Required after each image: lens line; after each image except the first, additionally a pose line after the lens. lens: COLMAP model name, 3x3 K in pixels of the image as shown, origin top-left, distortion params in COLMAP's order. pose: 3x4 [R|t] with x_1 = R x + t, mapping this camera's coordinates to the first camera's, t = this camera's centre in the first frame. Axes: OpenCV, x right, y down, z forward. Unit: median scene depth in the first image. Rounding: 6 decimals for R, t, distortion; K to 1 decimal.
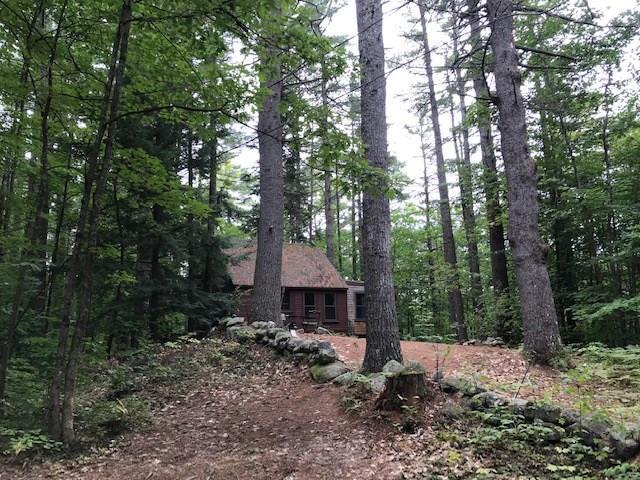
lens RADIAL K [[533.7, 0, 320.0], [0, 533.7, 240.0], [0, 0, 1]] dist [0.084581, -0.088184]
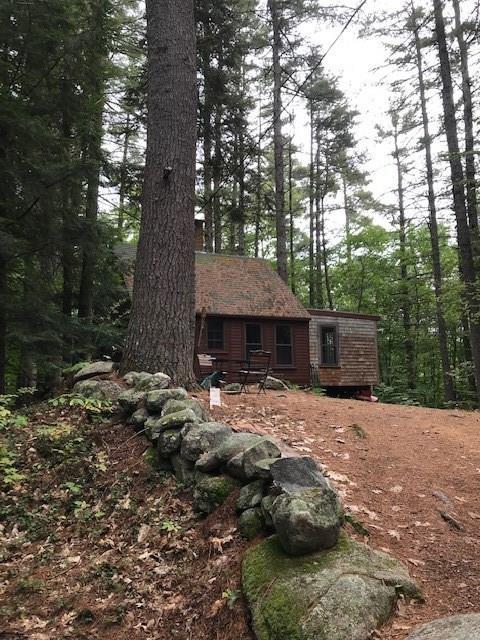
lens RADIAL K [[533.7, 0, 240.0], [0, 533.7, 320.0], [0, 0, 1]] dist [0.084581, -0.088184]
pose [[0.998742, 0.008371, -0.049434, -0.004067], [-0.004870, 0.997498, 0.070523, 0.057453], [0.049900, -0.070194, 0.996284, 0.416671]]
